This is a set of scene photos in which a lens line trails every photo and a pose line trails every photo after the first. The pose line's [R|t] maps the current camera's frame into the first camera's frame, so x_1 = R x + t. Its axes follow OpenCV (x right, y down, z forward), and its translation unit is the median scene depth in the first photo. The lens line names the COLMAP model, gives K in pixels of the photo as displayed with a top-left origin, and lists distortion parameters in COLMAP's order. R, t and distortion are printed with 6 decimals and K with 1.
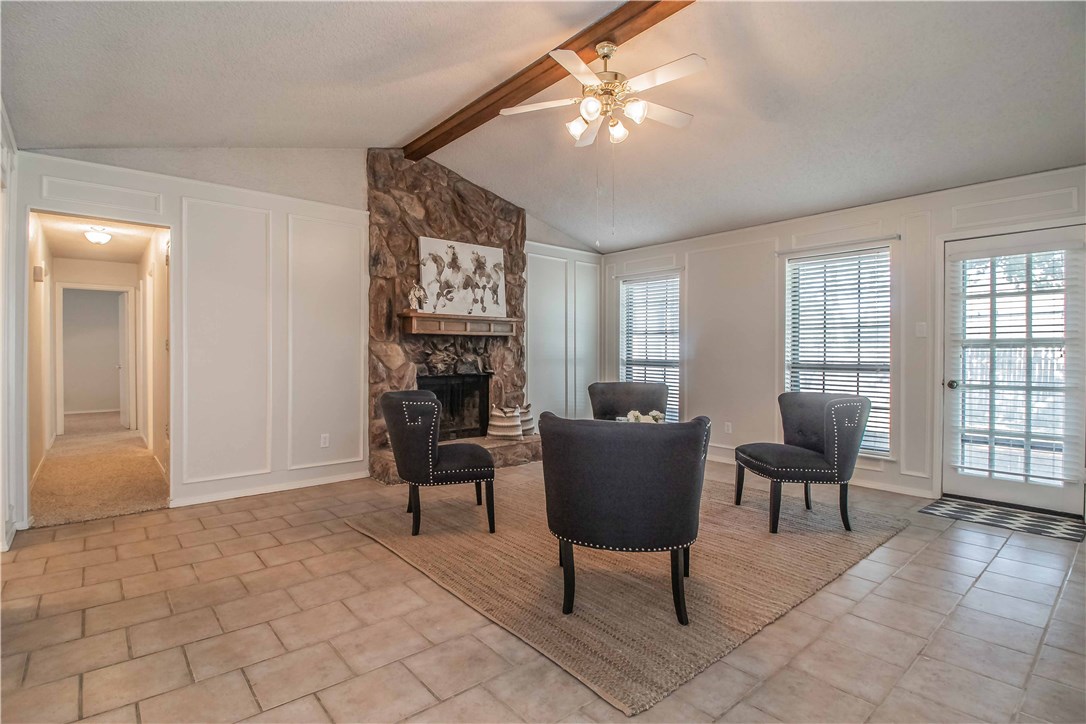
lens RADIAL K [[524.9, 0, 530.0], [0, 524.9, 357.7], [0, 0, 1]] dist [-0.000531, 0.000257]
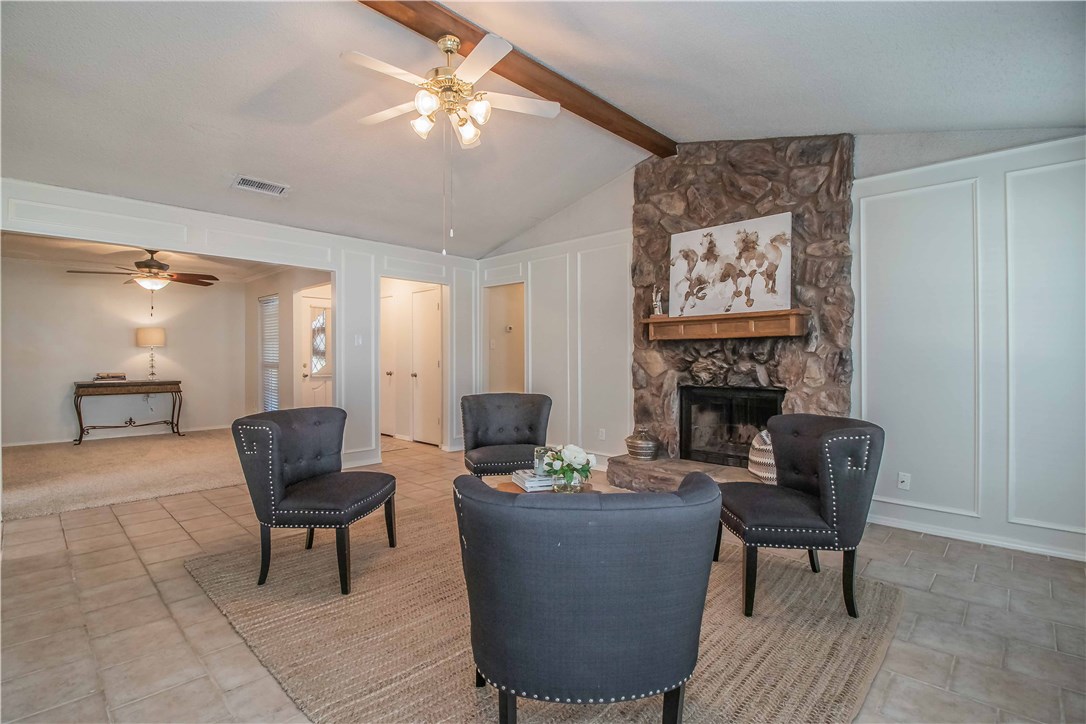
lens RADIAL K [[524.9, 0, 530.0], [0, 524.9, 357.7], [0, 0, 1]] dist [-0.000531, 0.000257]
pose [[0.078926, -0.000448, -0.996880, 0.664575], [-0.005109, 0.999987, -0.000854, -0.010930], [0.996867, 0.005161, 0.078922, 0.644345]]
